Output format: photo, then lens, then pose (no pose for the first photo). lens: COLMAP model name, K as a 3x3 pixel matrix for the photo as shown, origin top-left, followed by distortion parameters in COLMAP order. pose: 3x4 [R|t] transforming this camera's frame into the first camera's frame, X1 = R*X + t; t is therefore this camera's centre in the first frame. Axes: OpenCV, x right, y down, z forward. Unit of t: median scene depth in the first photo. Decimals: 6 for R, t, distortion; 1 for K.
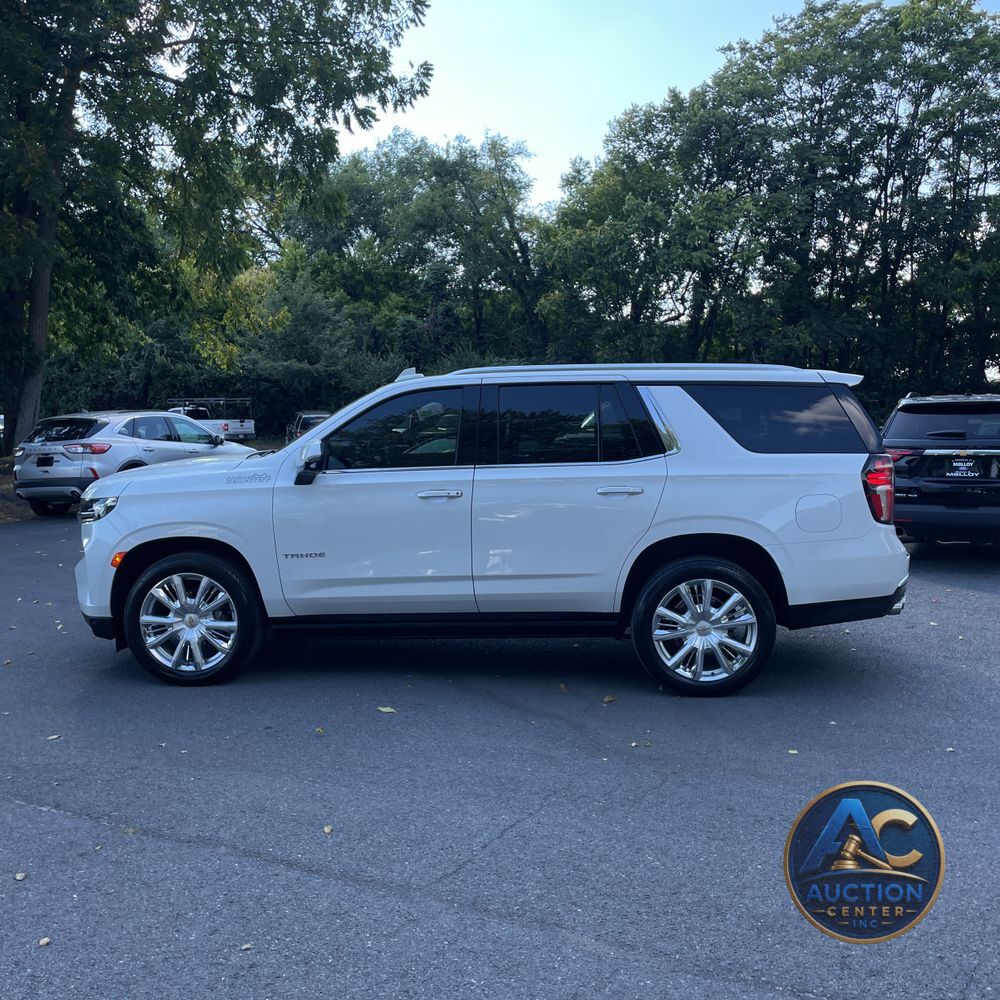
lens RADIAL K [[1016.4, 0, 519.1], [0, 1016.4, 476.7], [0, 0, 1]] dist [0.084974, -0.121317]
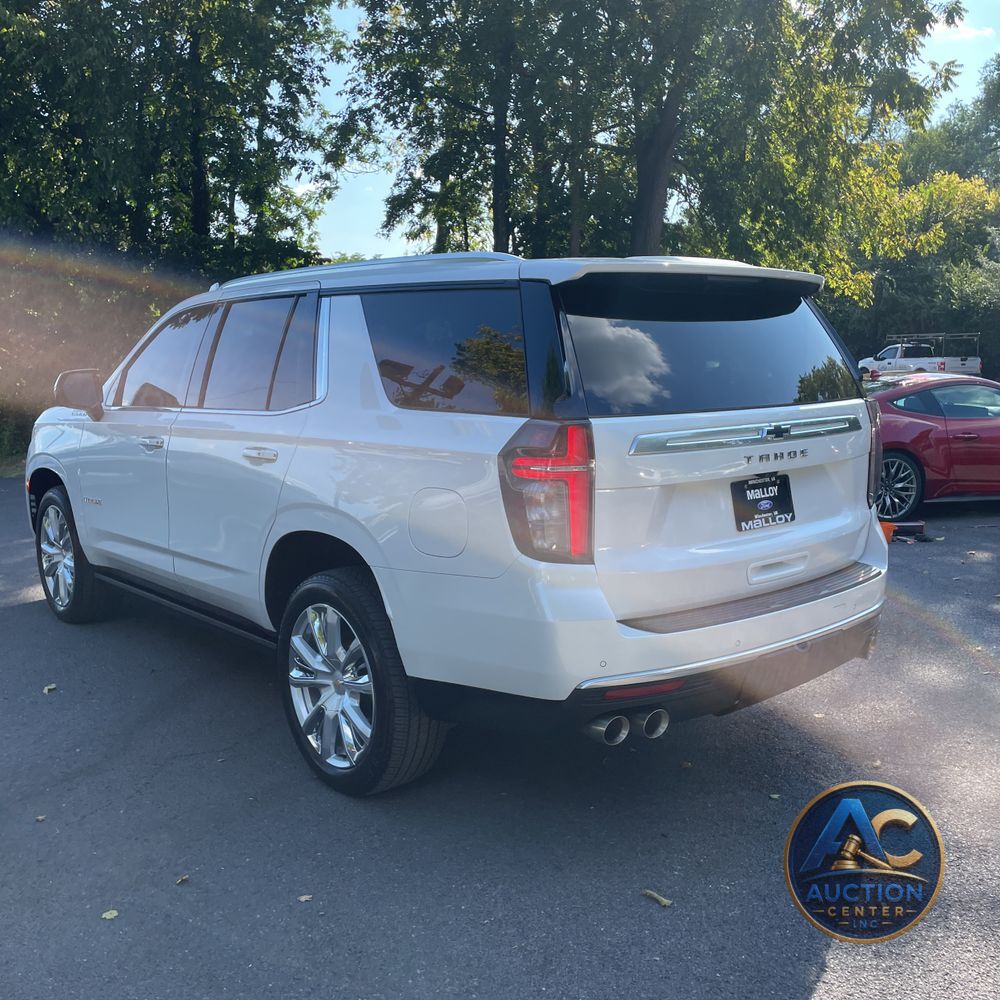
lens RADIAL K [[1016.4, 0, 519.1], [0, 1016.4, 476.7], [0, 0, 1]] dist [0.084974, -0.121317]
pose [[0.711651, 0.087414, -0.697074, 0.689236], [-0.045954, 0.995896, 0.077971, -0.031920], [0.701029, -0.023454, 0.712747, 0.633408]]
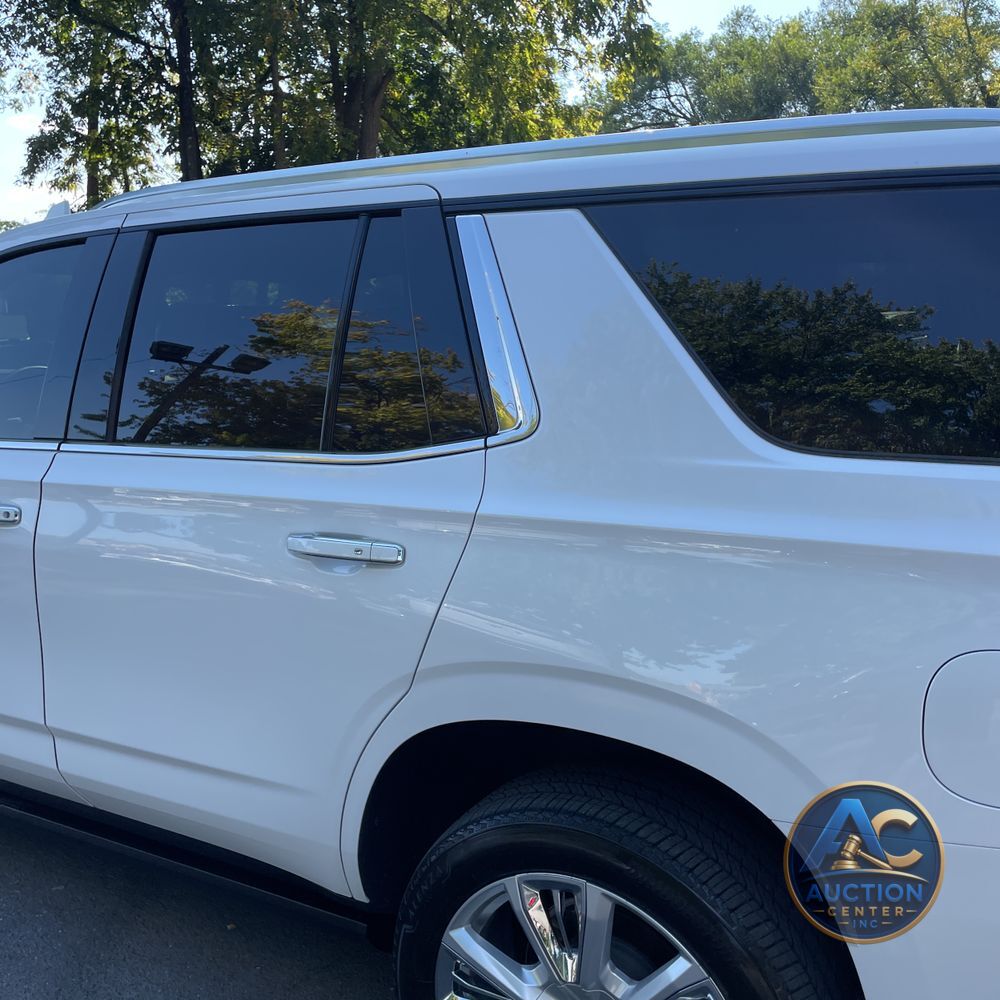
lens RADIAL K [[1016.4, 0, 519.1], [0, 1016.4, 476.7], [0, 0, 1]] dist [0.084974, -0.121317]
pose [[0.901795, 0.062236, -0.427659, 0.280696], [-0.022831, 0.995055, 0.096663, -0.040463], [0.431560, -0.077406, 0.898757, 0.734478]]
